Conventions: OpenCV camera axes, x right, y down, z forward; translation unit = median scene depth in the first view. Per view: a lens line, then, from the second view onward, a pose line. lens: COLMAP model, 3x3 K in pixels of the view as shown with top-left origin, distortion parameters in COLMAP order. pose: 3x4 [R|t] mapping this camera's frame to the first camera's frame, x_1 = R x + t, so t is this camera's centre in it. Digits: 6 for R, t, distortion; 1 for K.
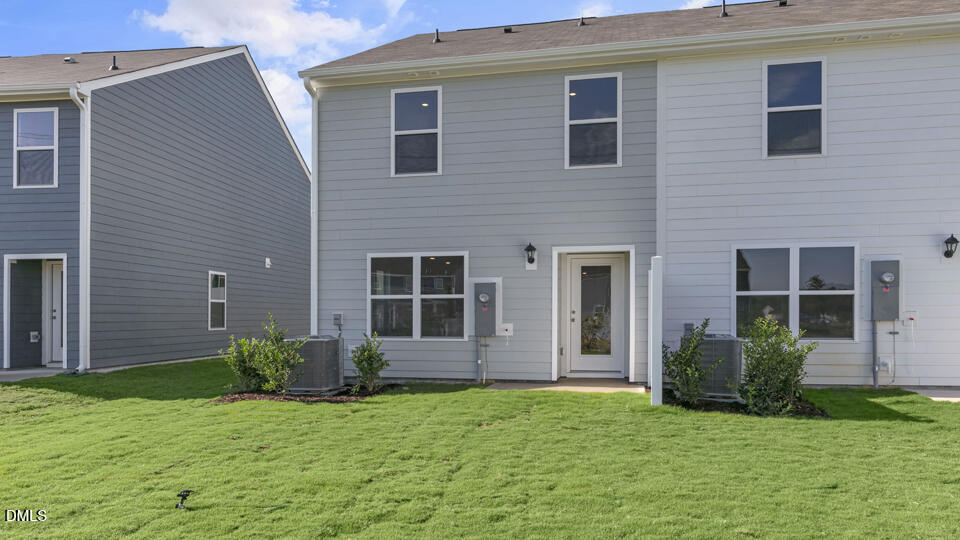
lens RADIAL K [[749.0, 0, 478.9], [0, 749.0, 262.4], [0, 0, 1]] dist [0.011718, -0.000779]
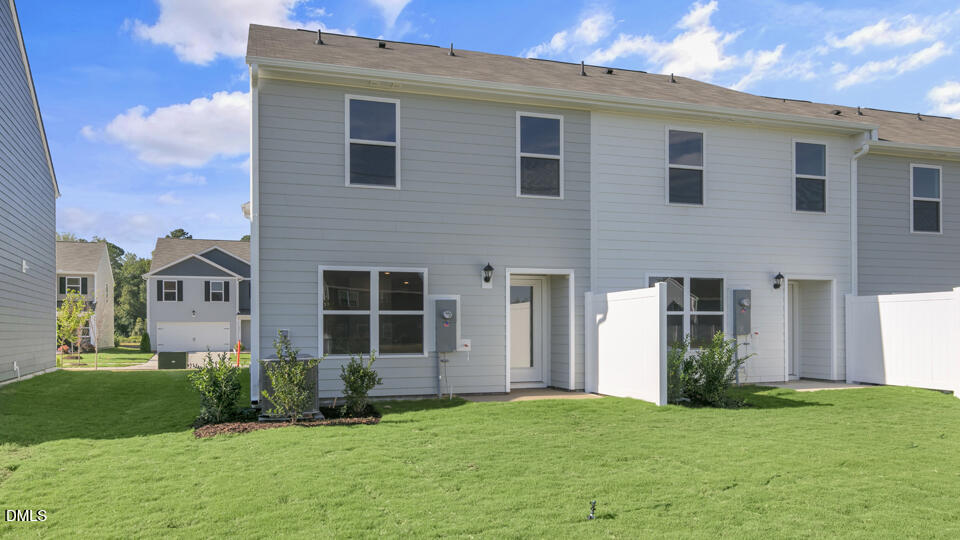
lens RADIAL K [[749.0, 0, 478.1], [0, 749.0, 279.1], [0, 0, 1]] dist [0.011718, -0.000779]
pose [[0.842885, 0.035662, 0.536911, -0.506061], [-0.034499, 0.999330, -0.012217, 0.010044], [-0.536987, -0.008225, 0.843550, 0.113339]]
